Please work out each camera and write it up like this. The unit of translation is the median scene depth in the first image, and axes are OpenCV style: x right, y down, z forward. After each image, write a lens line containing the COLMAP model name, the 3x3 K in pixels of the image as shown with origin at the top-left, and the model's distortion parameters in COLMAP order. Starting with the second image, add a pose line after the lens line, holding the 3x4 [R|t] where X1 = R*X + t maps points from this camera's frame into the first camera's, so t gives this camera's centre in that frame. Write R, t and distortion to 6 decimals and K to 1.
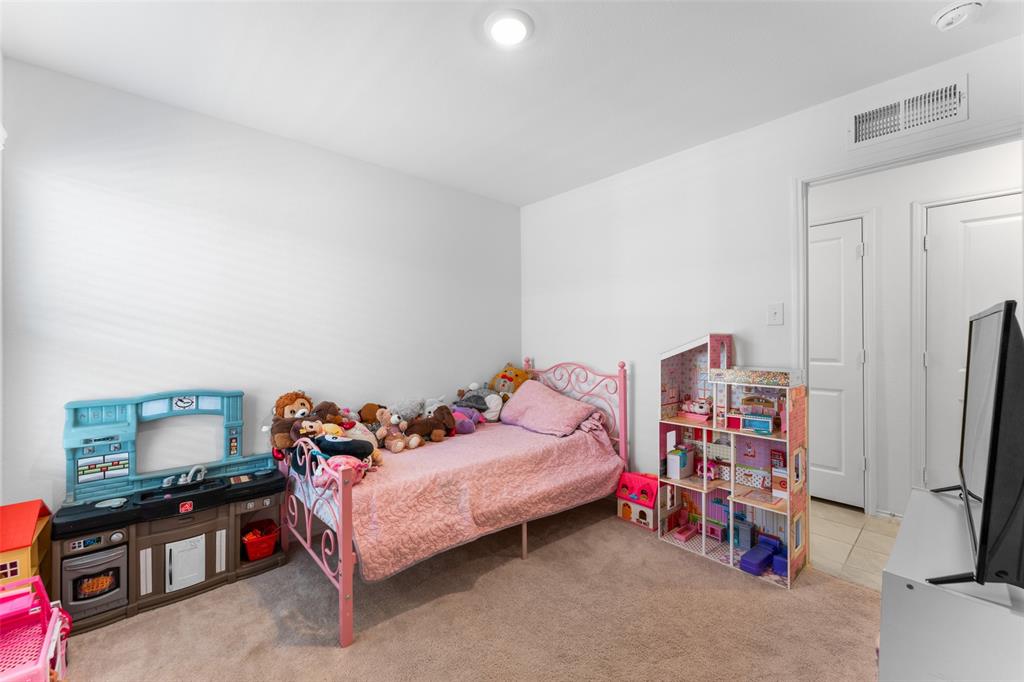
lens RADIAL K [[406.2, 0, 505.3], [0, 406.2, 346.5], [0, 0, 1]] dist [0.001365, 0.000128]
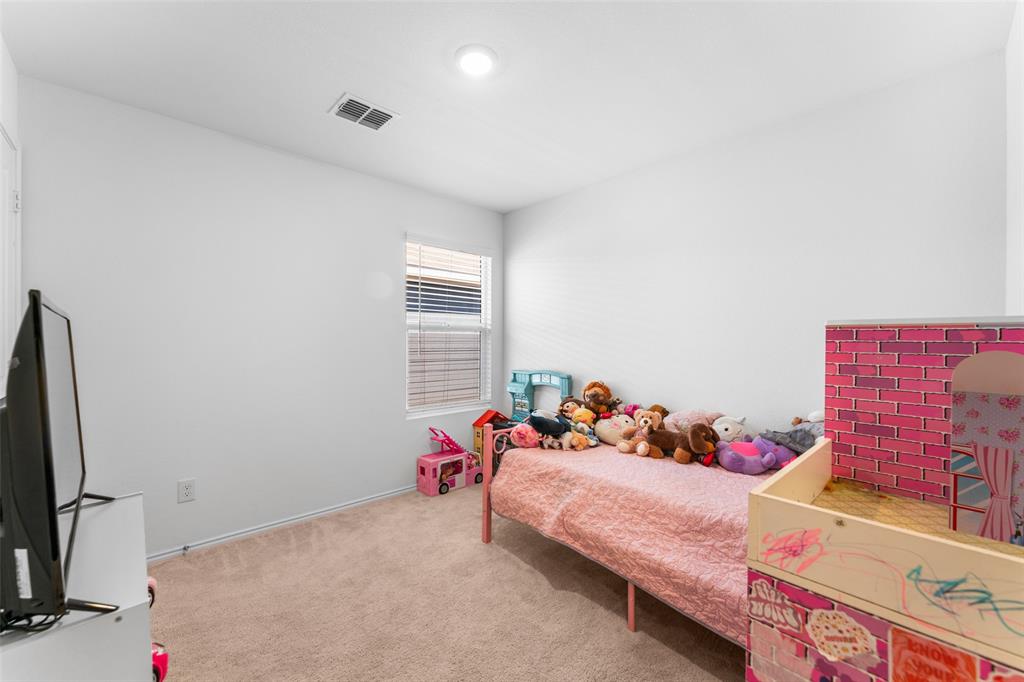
lens RADIAL K [[406.2, 0, 505.3], [0, 406.2, 346.5], [0, 0, 1]] dist [0.001365, 0.000128]
pose [[0.010031, 0.020093, -0.999748, 0.865343], [-0.015295, 0.999684, 0.019938, -0.020537], [0.999833, 0.015091, 0.010335, 0.813072]]
